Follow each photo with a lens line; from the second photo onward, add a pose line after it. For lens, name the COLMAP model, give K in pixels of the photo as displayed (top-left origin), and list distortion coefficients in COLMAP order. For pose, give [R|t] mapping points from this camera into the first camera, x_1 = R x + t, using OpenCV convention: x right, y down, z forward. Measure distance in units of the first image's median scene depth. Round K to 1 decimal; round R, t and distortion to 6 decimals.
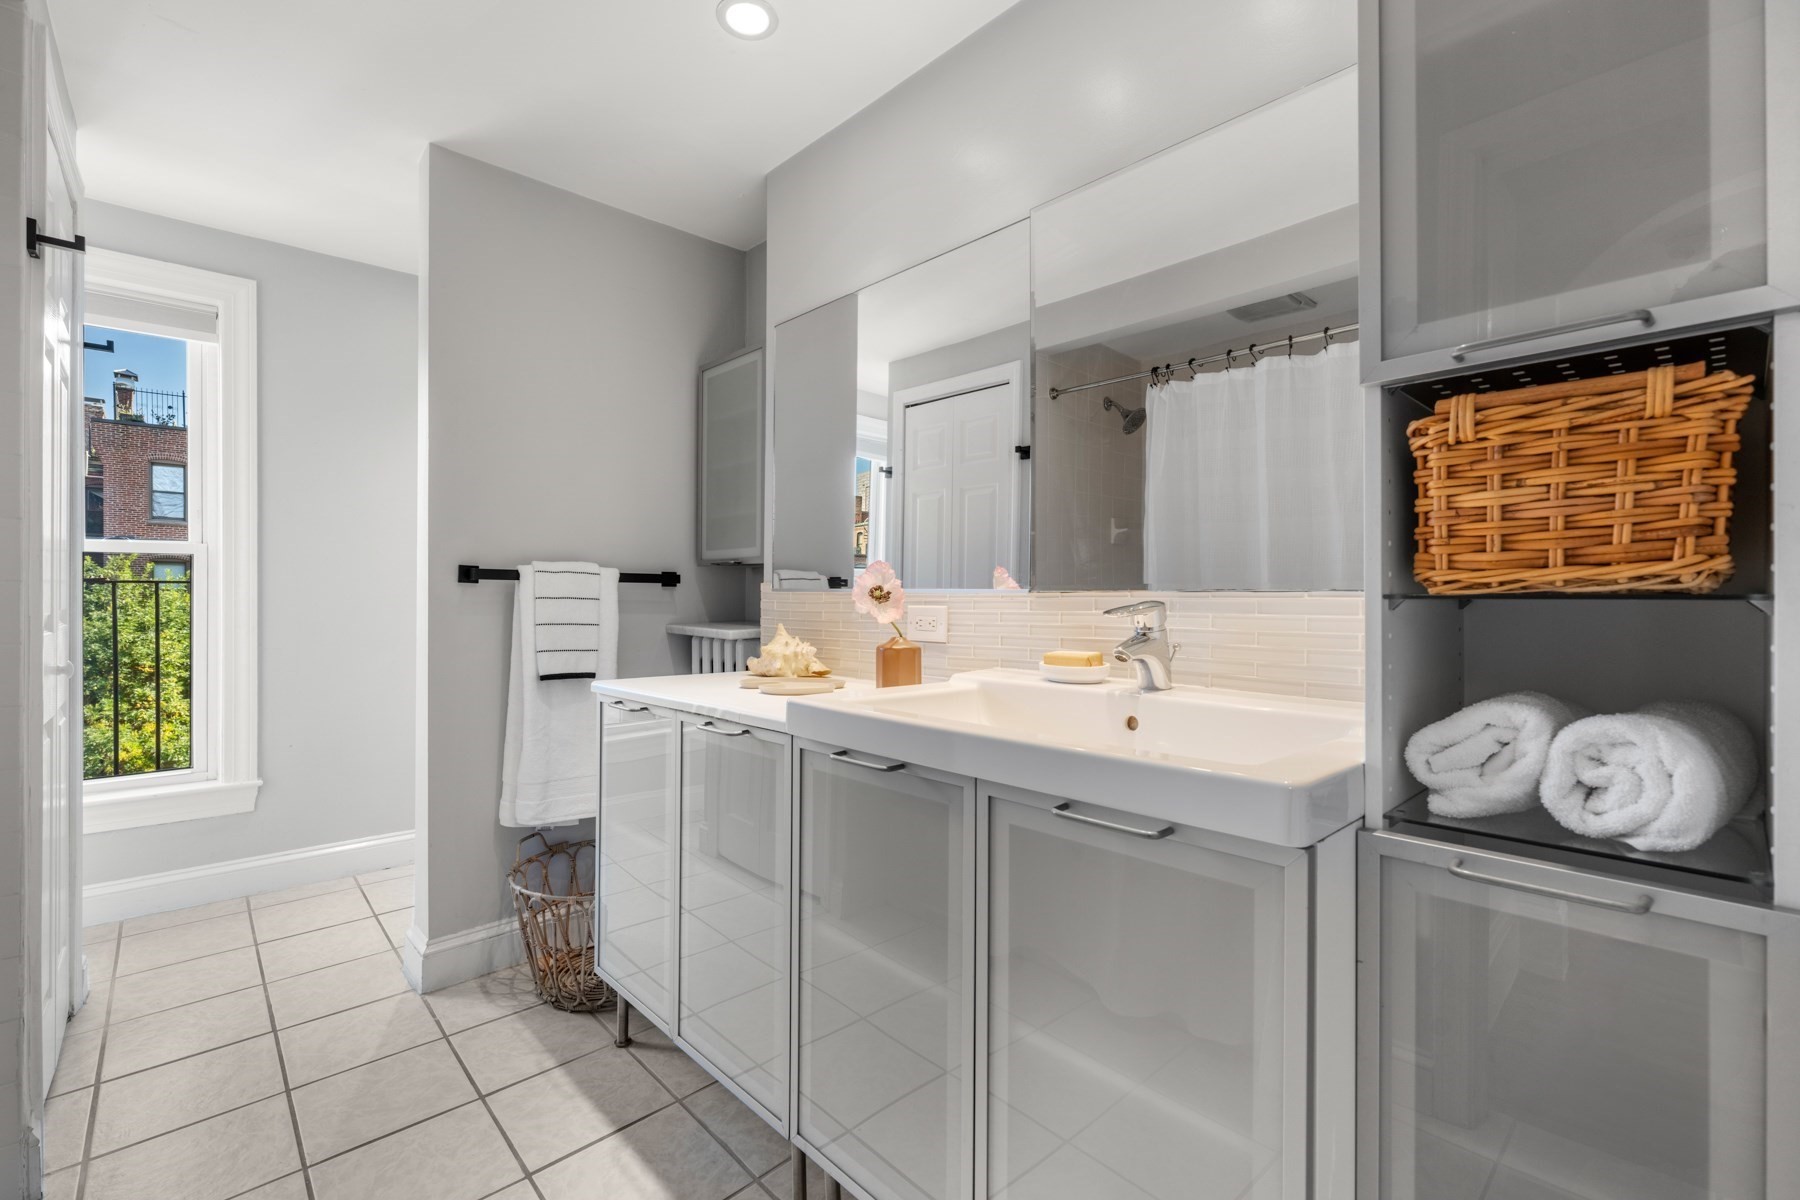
lens RADIAL K [[775.5, 0, 899.4], [0, 775.5, 584.8], [0, 0, 1]] dist [-0.002325, -0.000657]
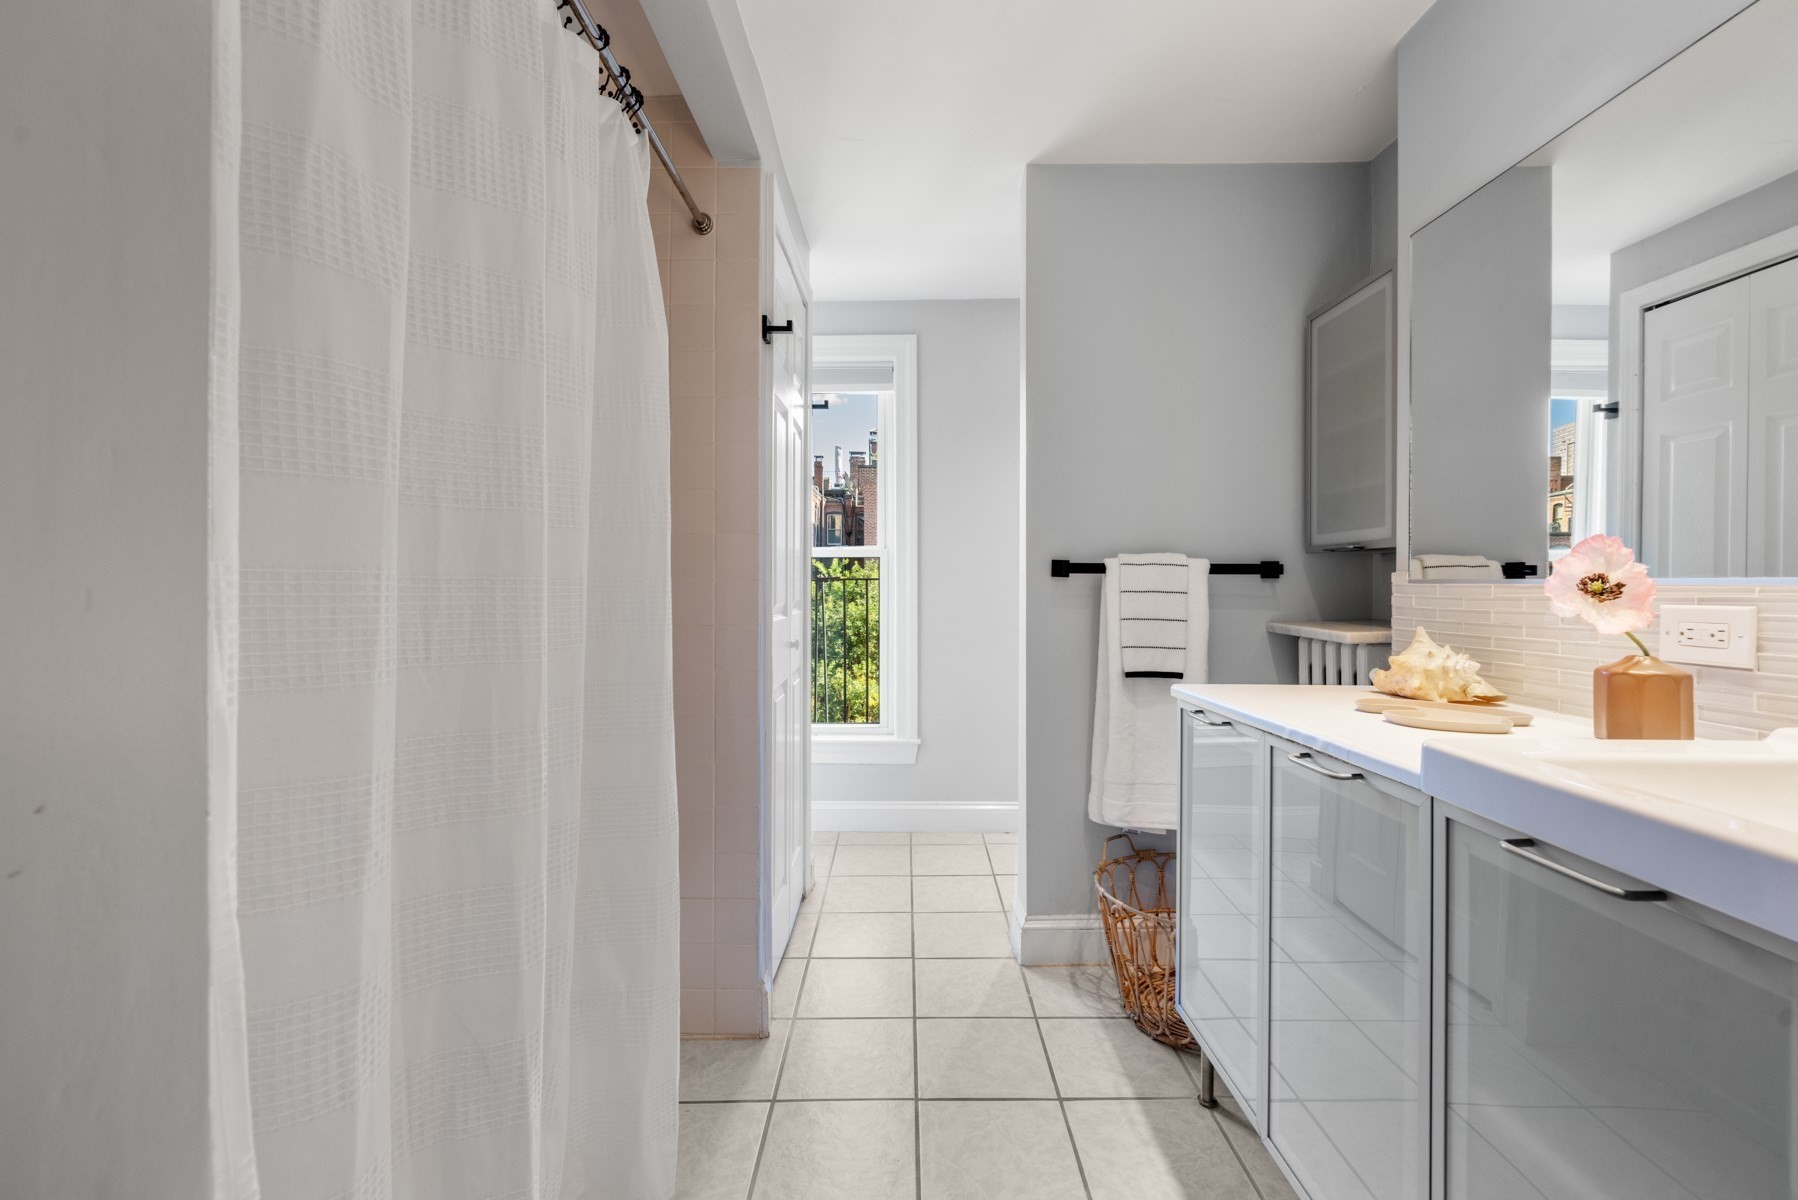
lens RADIAL K [[774.6, 0, 898.4], [0, 774.6, 584.8], [0, 0, 1]] dist [-0.002325, -0.000657]
pose [[0.726336, -0.005049, -0.687321, -0.006373], [0.012242, 0.999909, 0.005592, -0.000428], [0.687230, -0.012475, 0.726332, 0.111533]]
